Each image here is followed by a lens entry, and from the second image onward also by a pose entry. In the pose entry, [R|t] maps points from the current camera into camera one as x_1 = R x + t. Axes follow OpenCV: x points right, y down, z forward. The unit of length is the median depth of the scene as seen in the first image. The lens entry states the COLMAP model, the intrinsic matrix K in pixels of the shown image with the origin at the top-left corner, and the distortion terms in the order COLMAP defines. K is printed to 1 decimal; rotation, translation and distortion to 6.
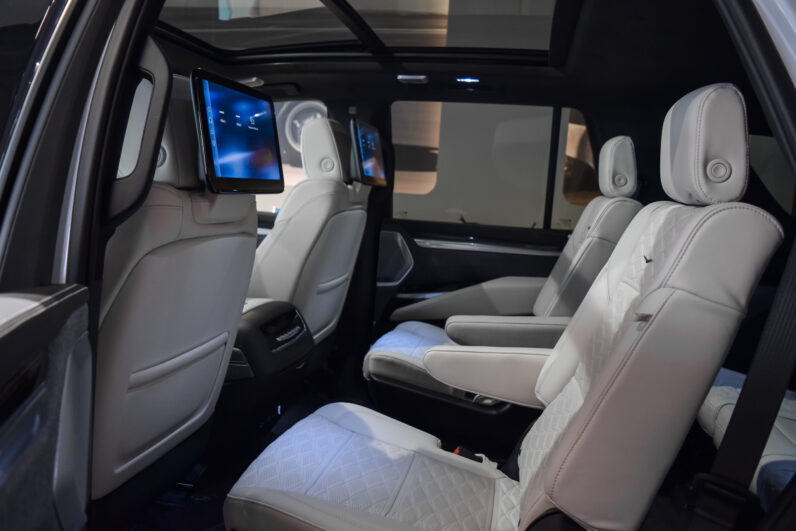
lens RADIAL K [[623.4, 0, 394.8], [0, 623.4, 264.4], [0, 0, 1]] dist [-0.102881, 0.032811]
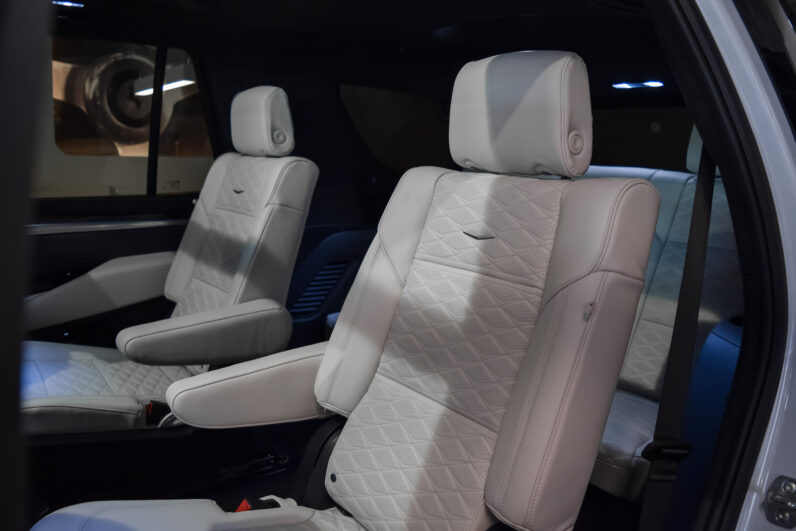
lens RADIAL K [[623.4, 0, 394.8], [0, 623.4, 264.4], [0, 0, 1]] dist [-0.102881, 0.032811]
pose [[0.658409, -0.173192, 0.732463, -0.214641], [0.100741, 0.984687, 0.142276, -0.064852], [-0.745888, -0.019887, 0.665775, 0.269540]]
